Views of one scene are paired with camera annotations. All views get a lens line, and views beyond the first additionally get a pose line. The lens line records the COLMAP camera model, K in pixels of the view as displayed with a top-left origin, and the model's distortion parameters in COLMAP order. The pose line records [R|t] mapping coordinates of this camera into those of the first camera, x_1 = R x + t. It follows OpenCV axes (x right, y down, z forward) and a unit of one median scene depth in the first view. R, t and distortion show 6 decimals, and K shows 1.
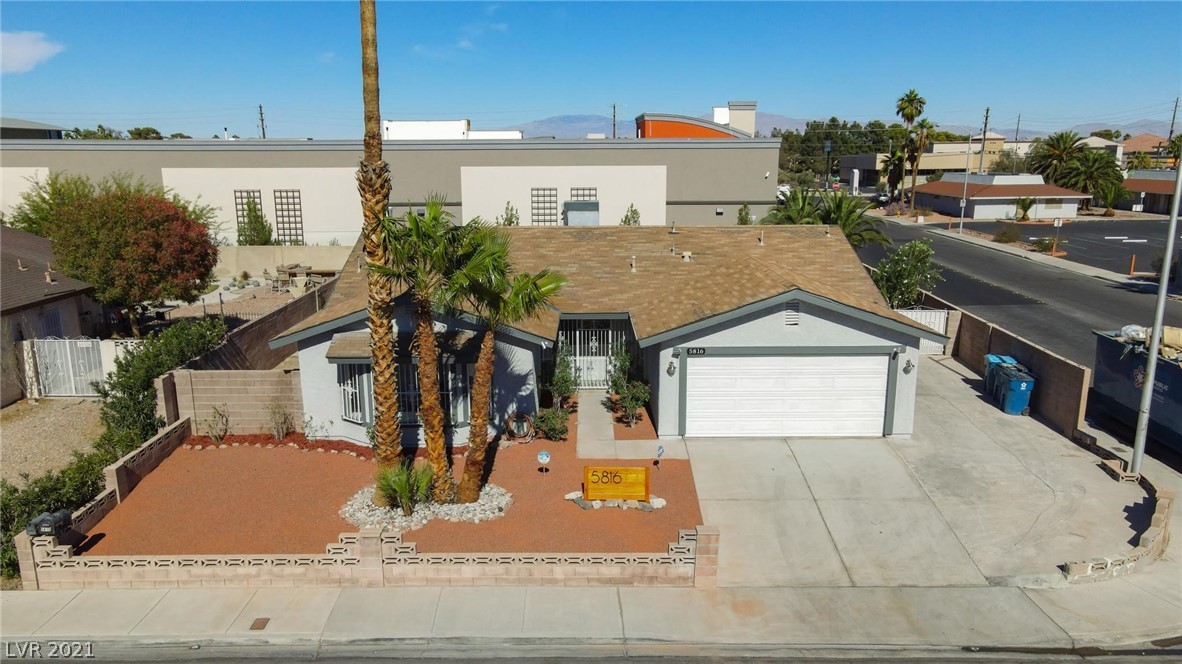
lens RADIAL K [[839.6, 0, 586.2], [0, 839.6, 334.1], [0, 0, 1]] dist [-0.002008, 0.035941]
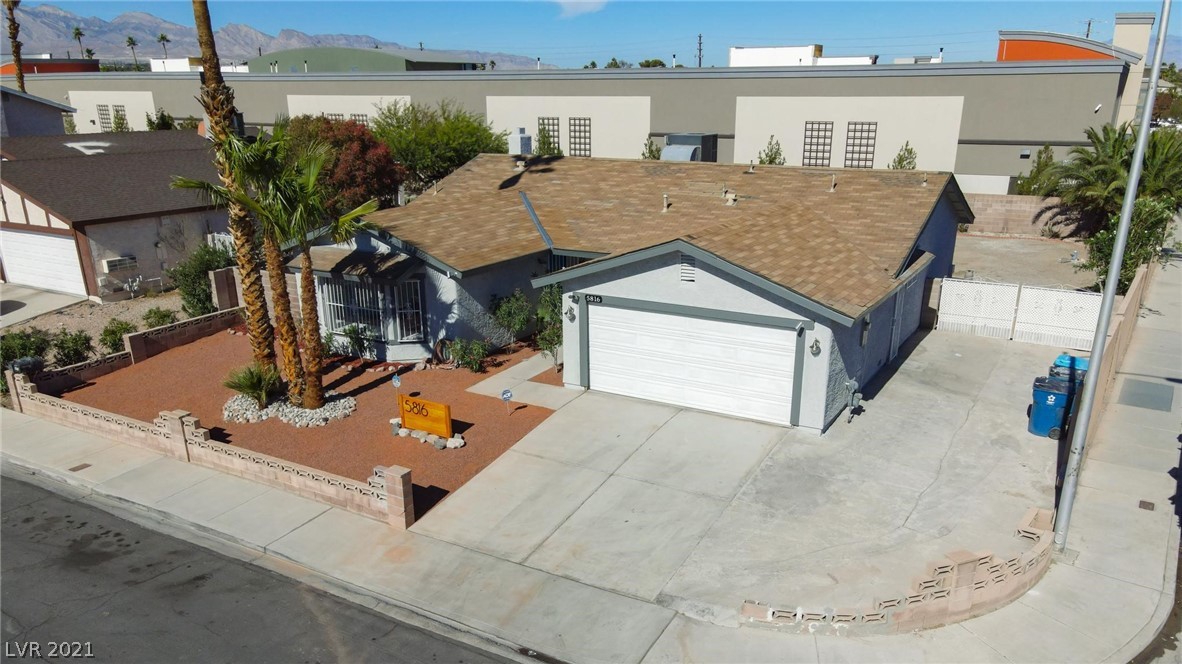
lens RADIAL K [[839.6, 0, 566.7], [0, 839.6, 359.8], [0, 0, 1]] dist [-0.002008, 0.035941]
pose [[0.883780, 0.147569, -0.444022, 0.525855], [-0.099638, 0.986553, 0.129558, -0.030647], [0.457170, -0.070260, 0.886600, 0.160420]]
